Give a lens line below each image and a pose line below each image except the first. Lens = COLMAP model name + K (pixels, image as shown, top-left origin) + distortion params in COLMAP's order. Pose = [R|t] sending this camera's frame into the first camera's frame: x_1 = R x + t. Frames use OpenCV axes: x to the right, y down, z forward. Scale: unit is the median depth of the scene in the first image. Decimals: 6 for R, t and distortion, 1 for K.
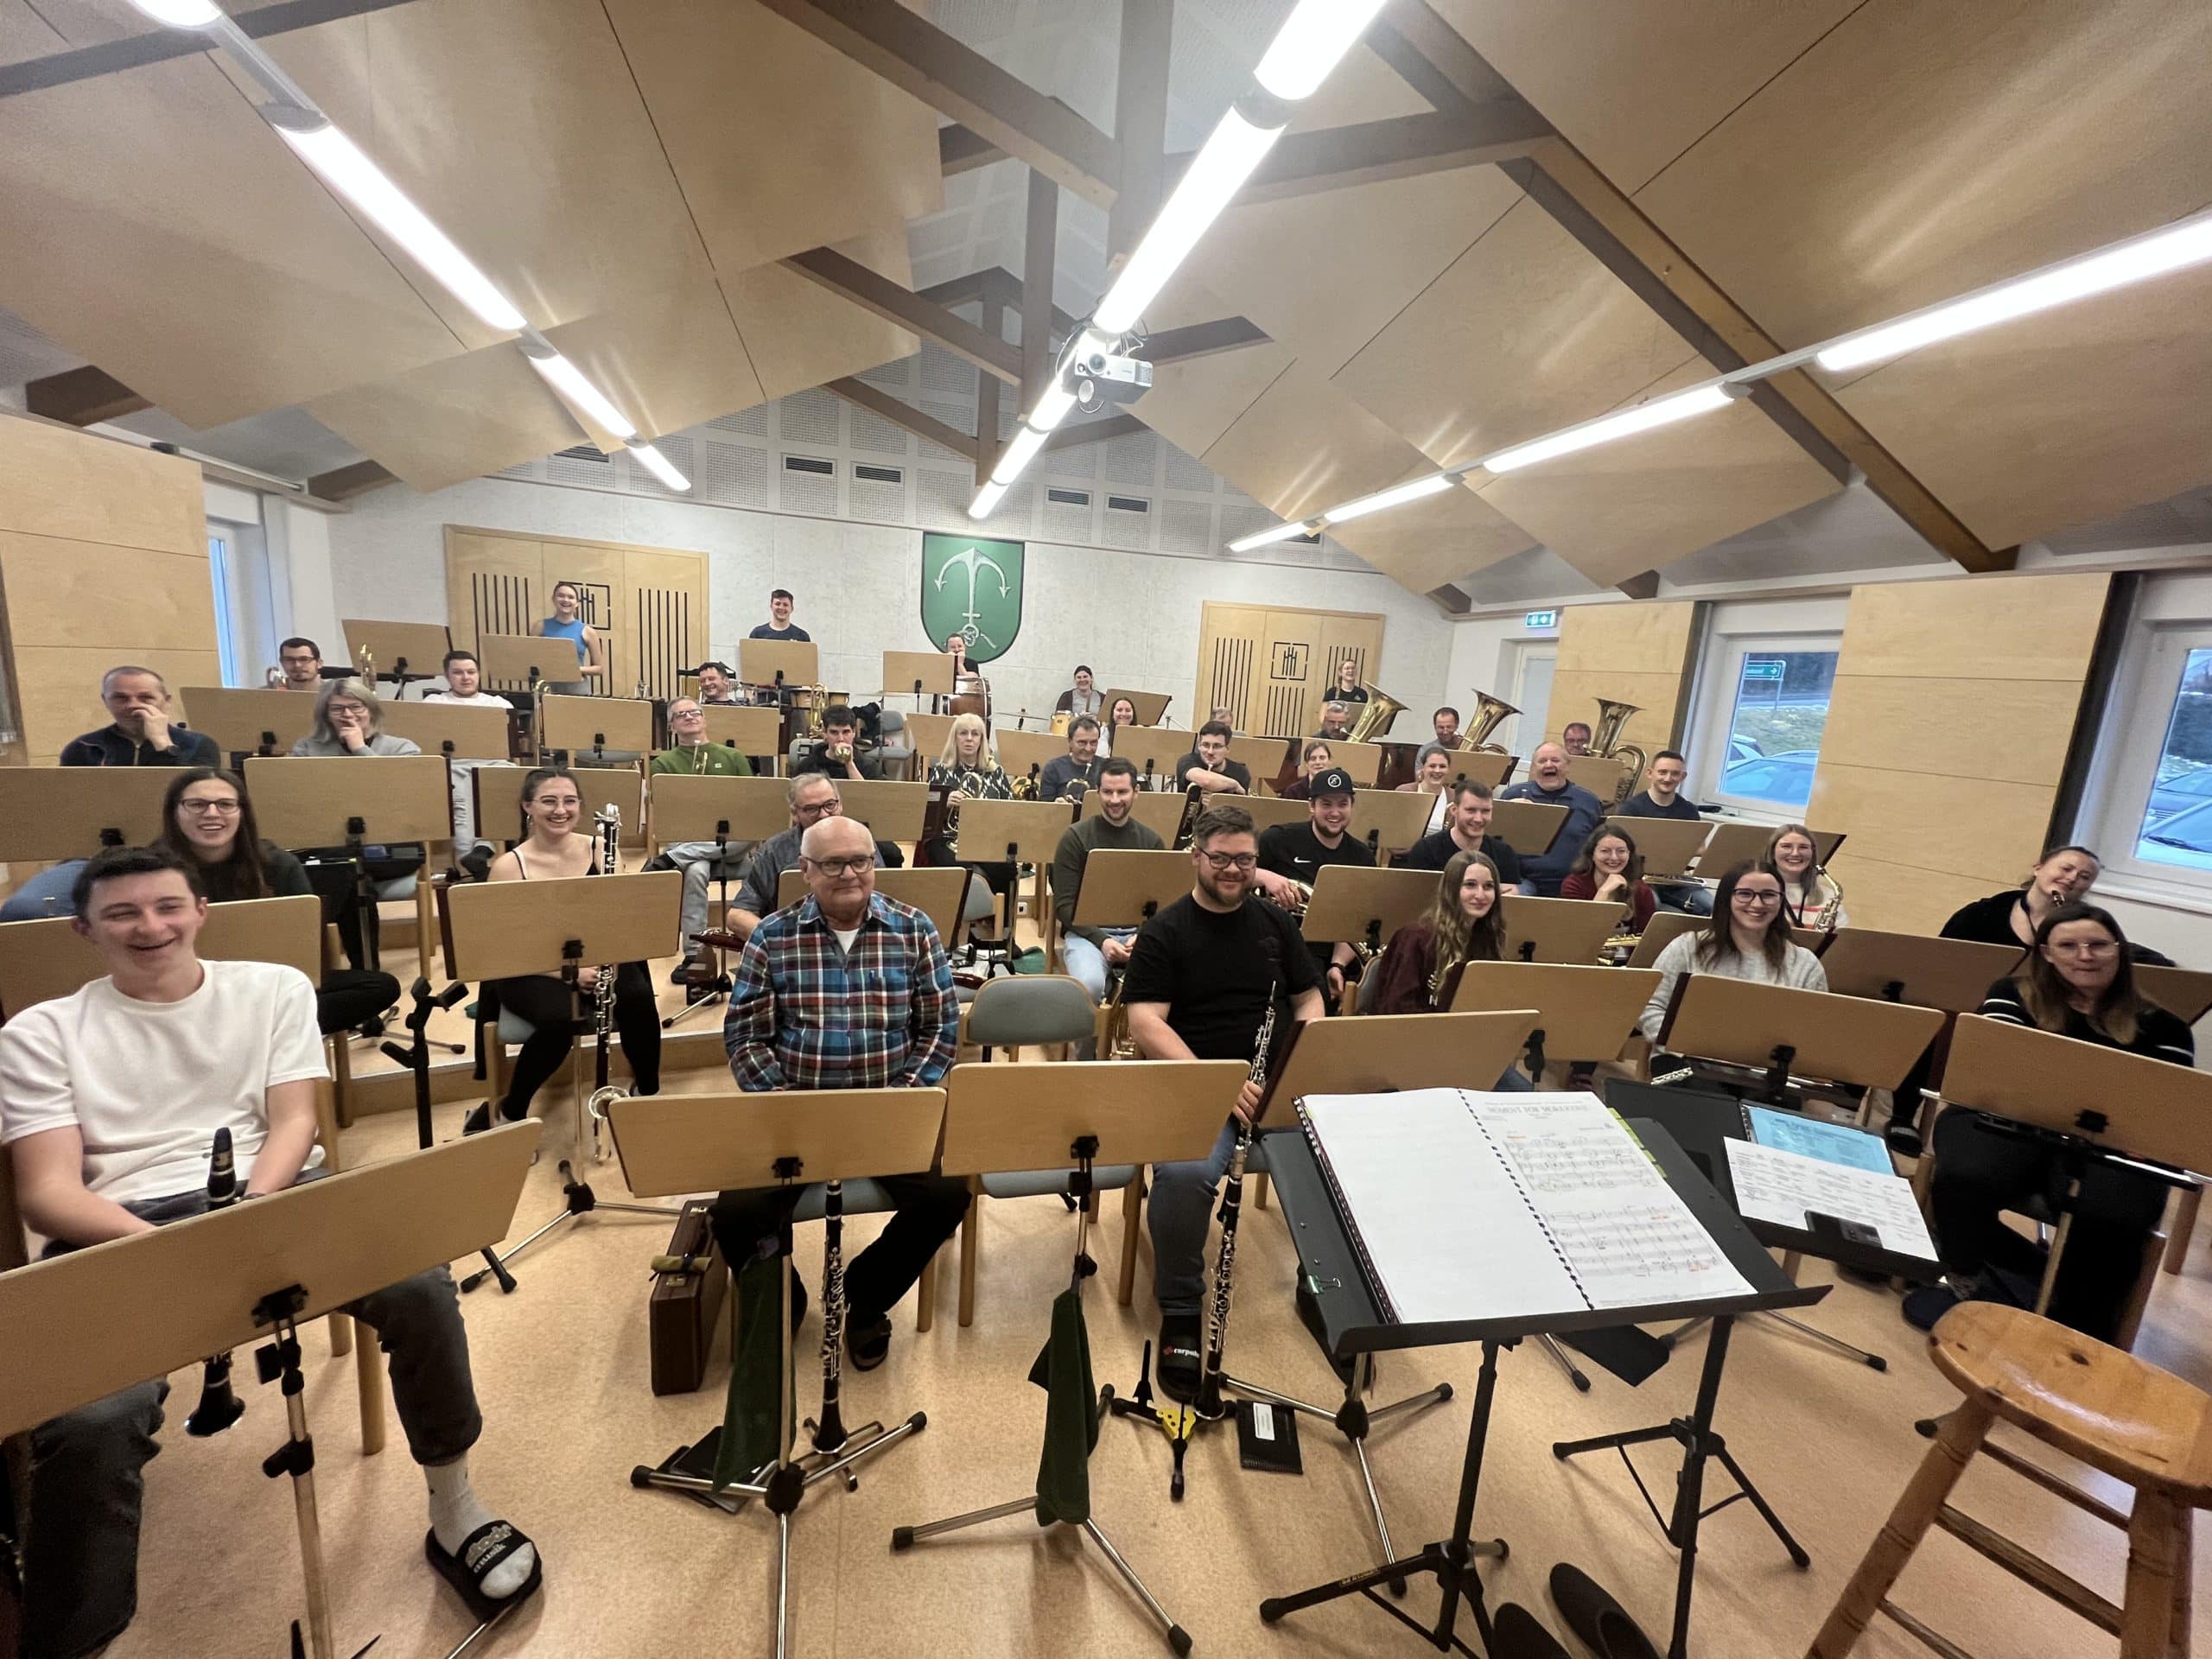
lens RADIAL K [[889.1, 0, 1106.0], [0, 889.1, 829.5], [0, 0, 1]] dist [0.000668, 0.000360]
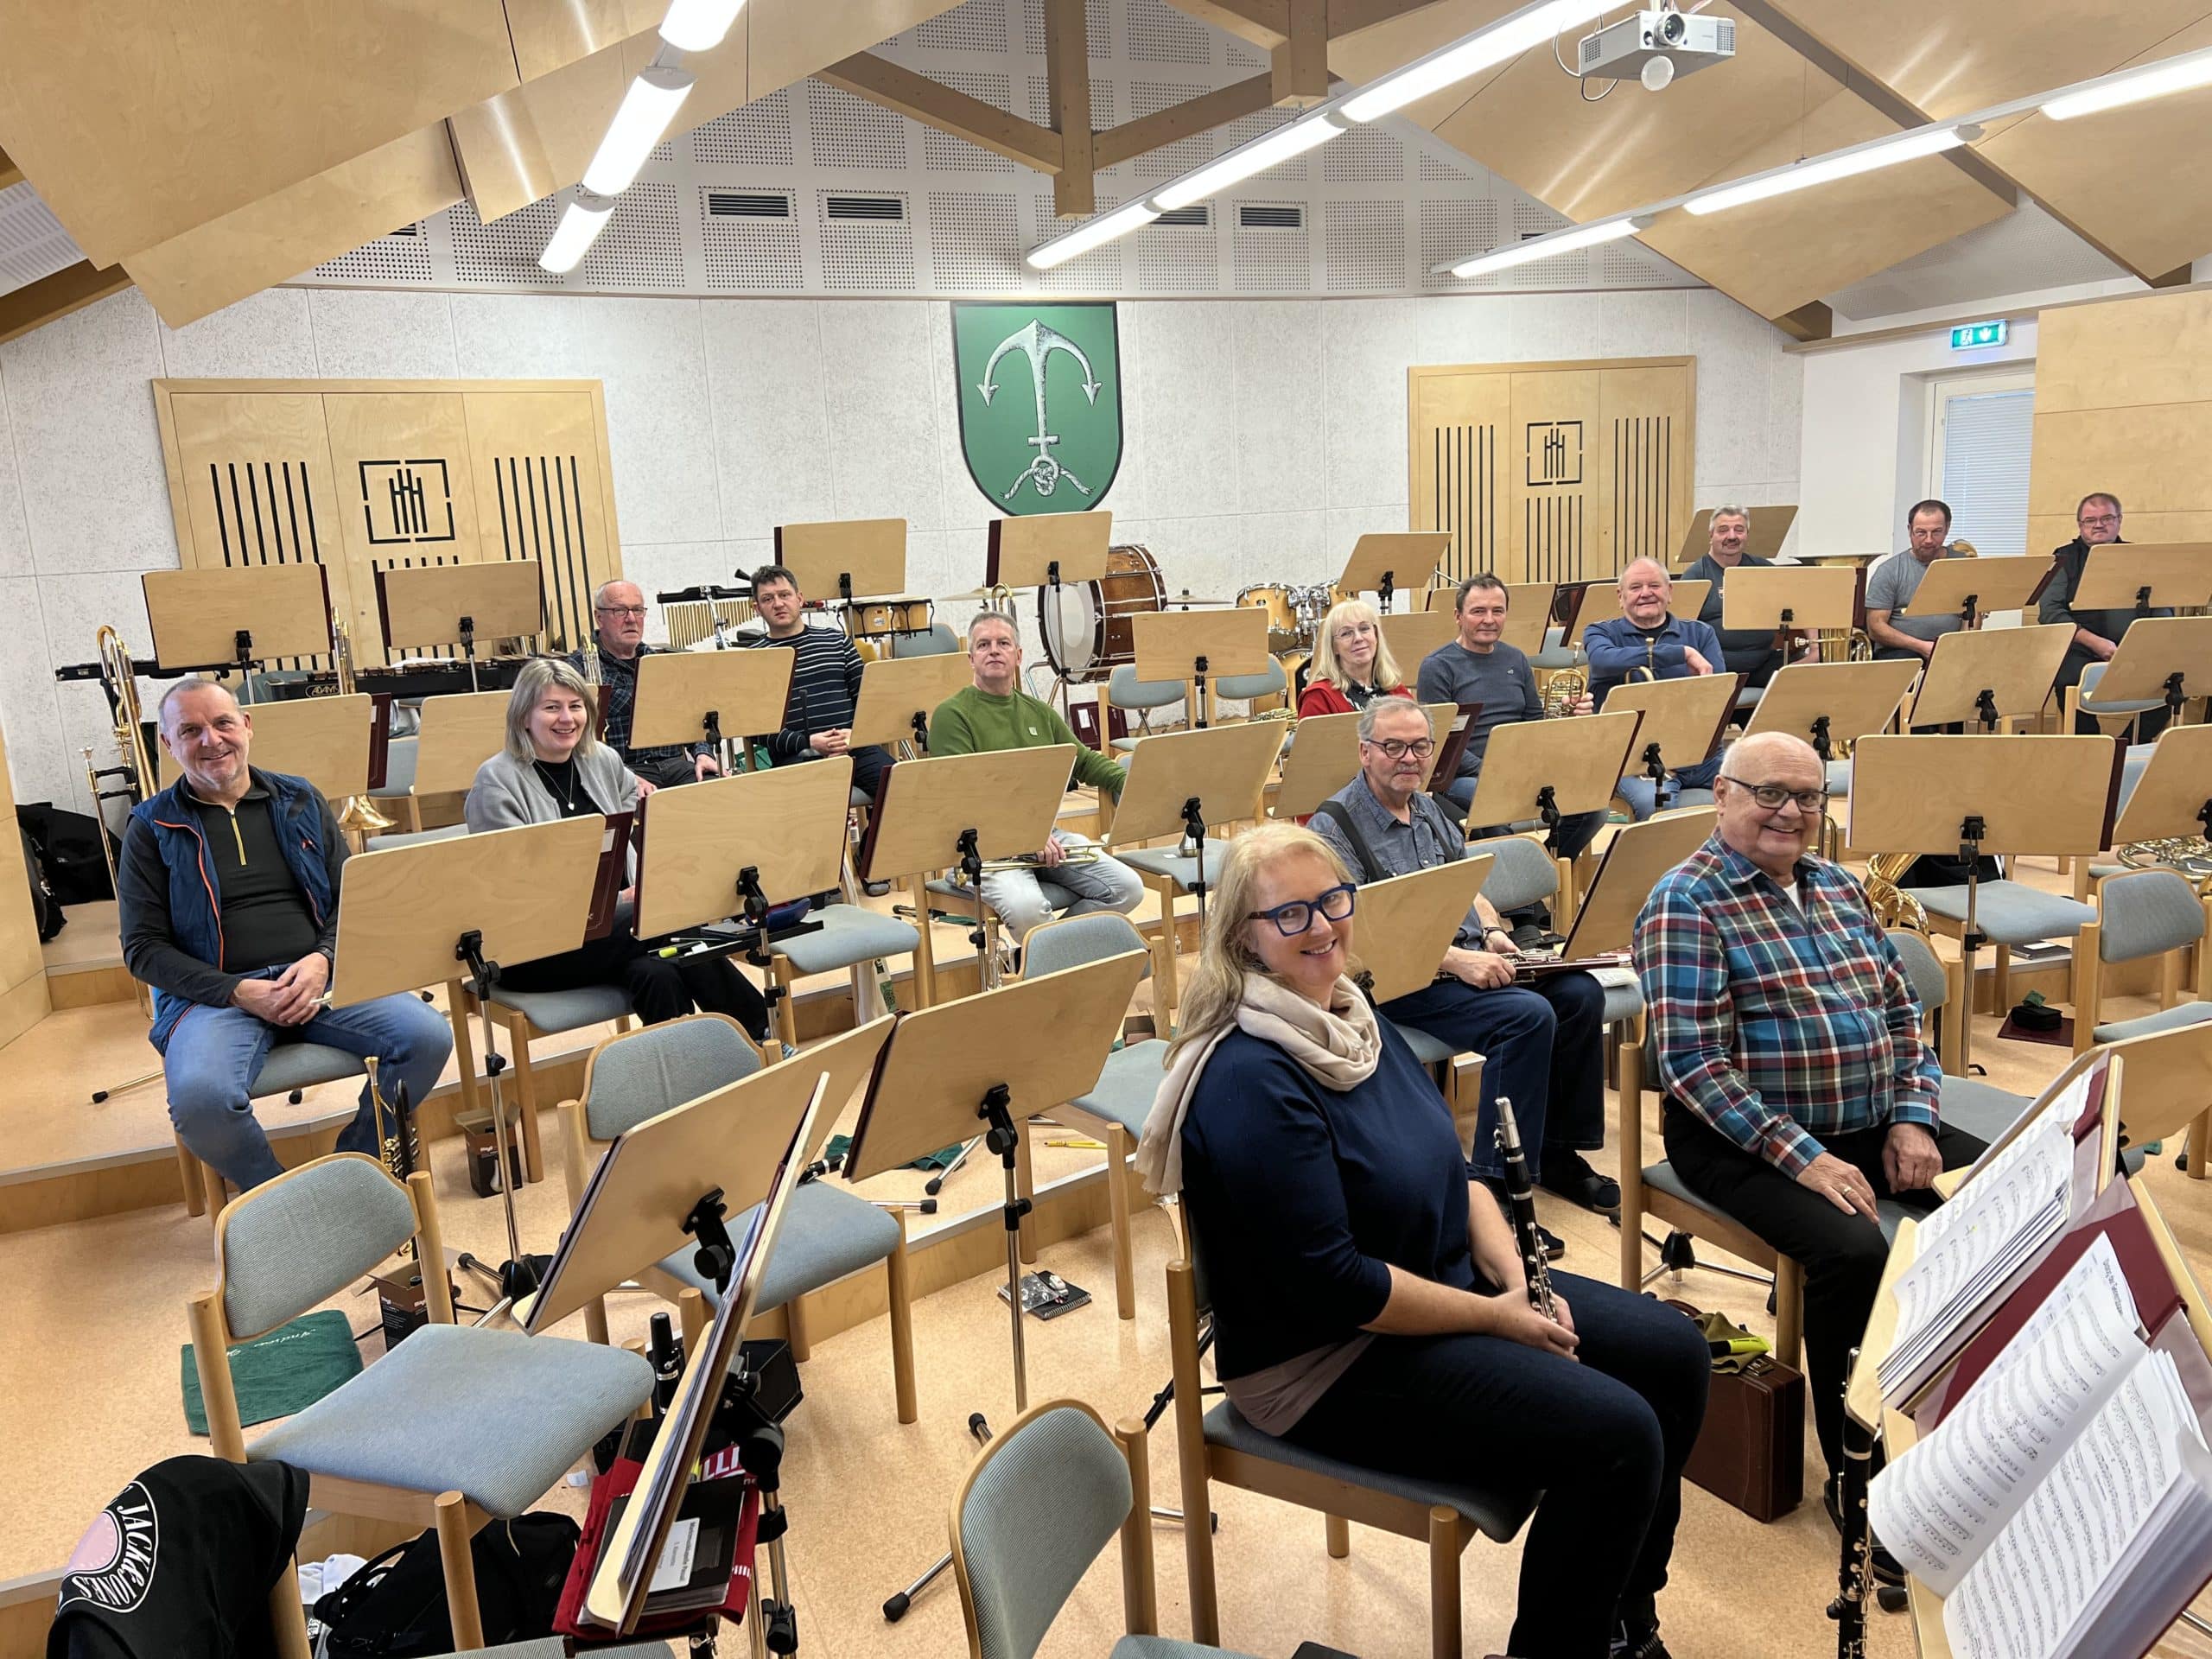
lens RADIAL K [[1643.0, 0, 1106.0], [0, 1643.0, 829.5], [0, 0, 1]] dist [0.056875, -0.091175]
pose [[0.980745, -0.147743, 0.127717, -0.302931], [0.145772, 0.989010, 0.024696, -0.012989], [-0.129962, -0.005603, 0.991503, -0.065577]]
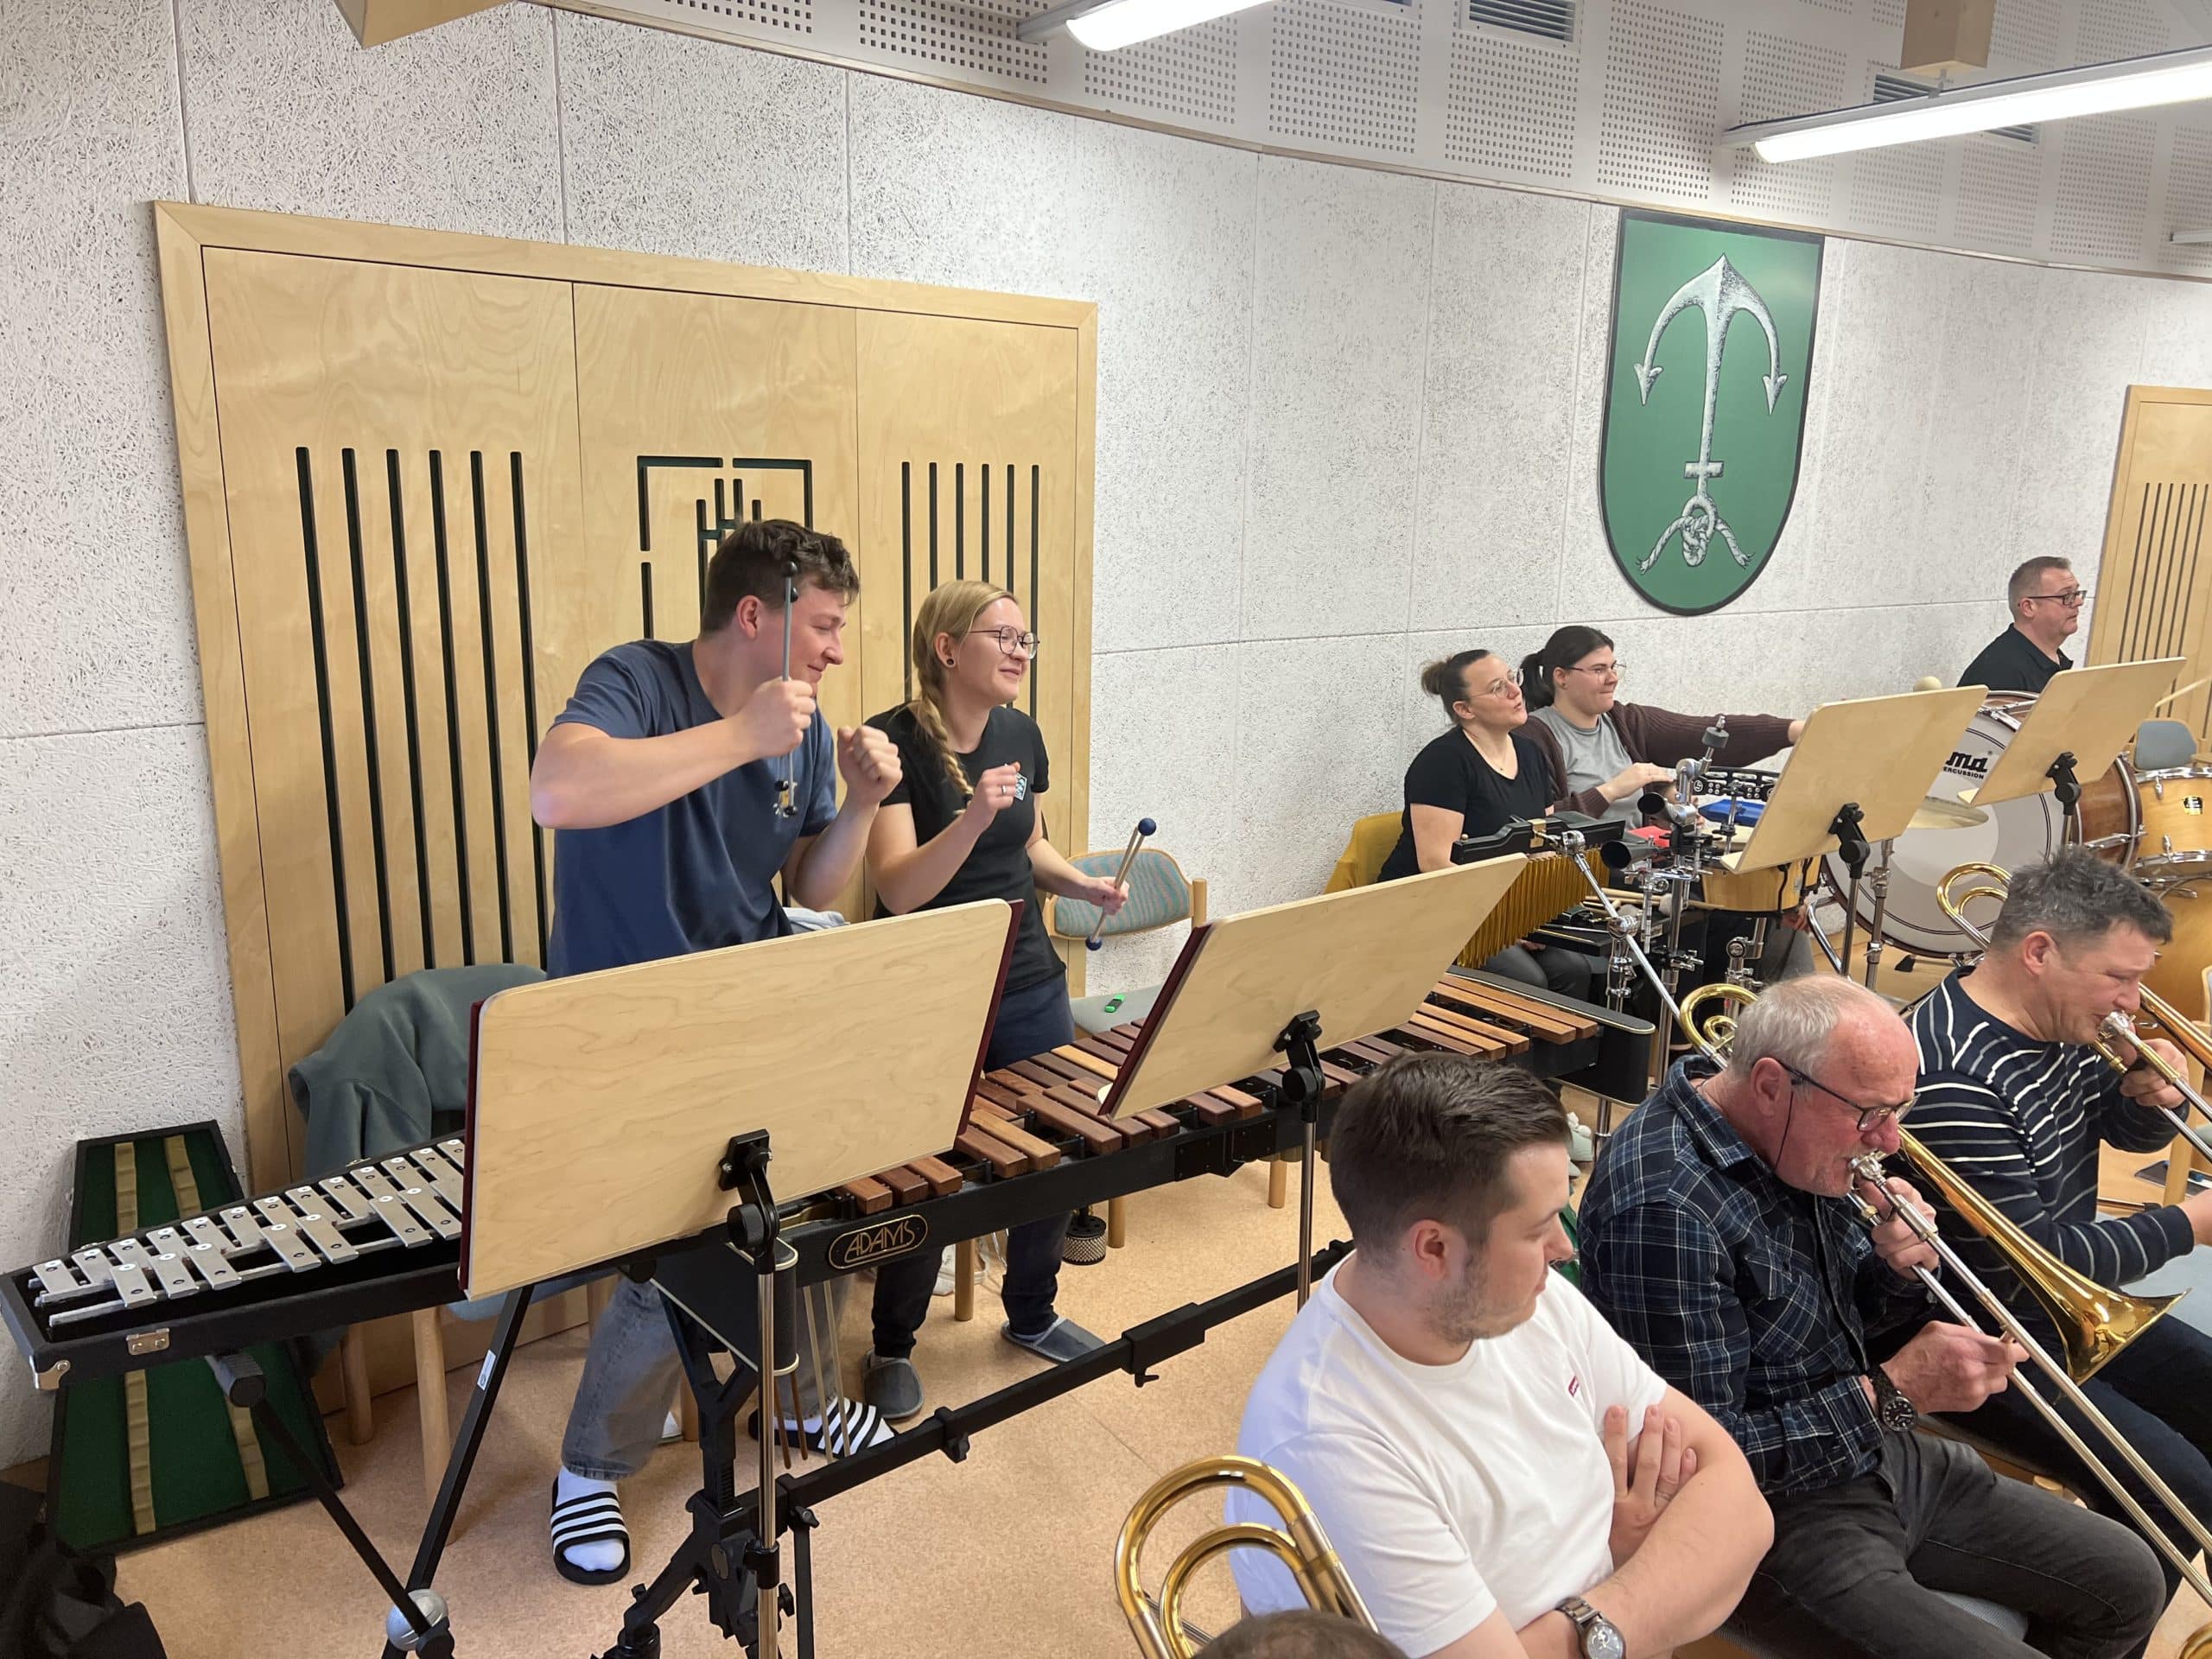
lens RADIAL K [[1641.5, 0, 1106.0], [0, 1641.5, 829.5], [0, 0, 1]] dist [0.032130, -0.046254]
pose [[0.945776, -0.121975, 0.301047, -0.591554], [0.104231, 0.991768, 0.074379, -0.189262], [-0.307641, -0.038968, 0.950704, 0.520842]]
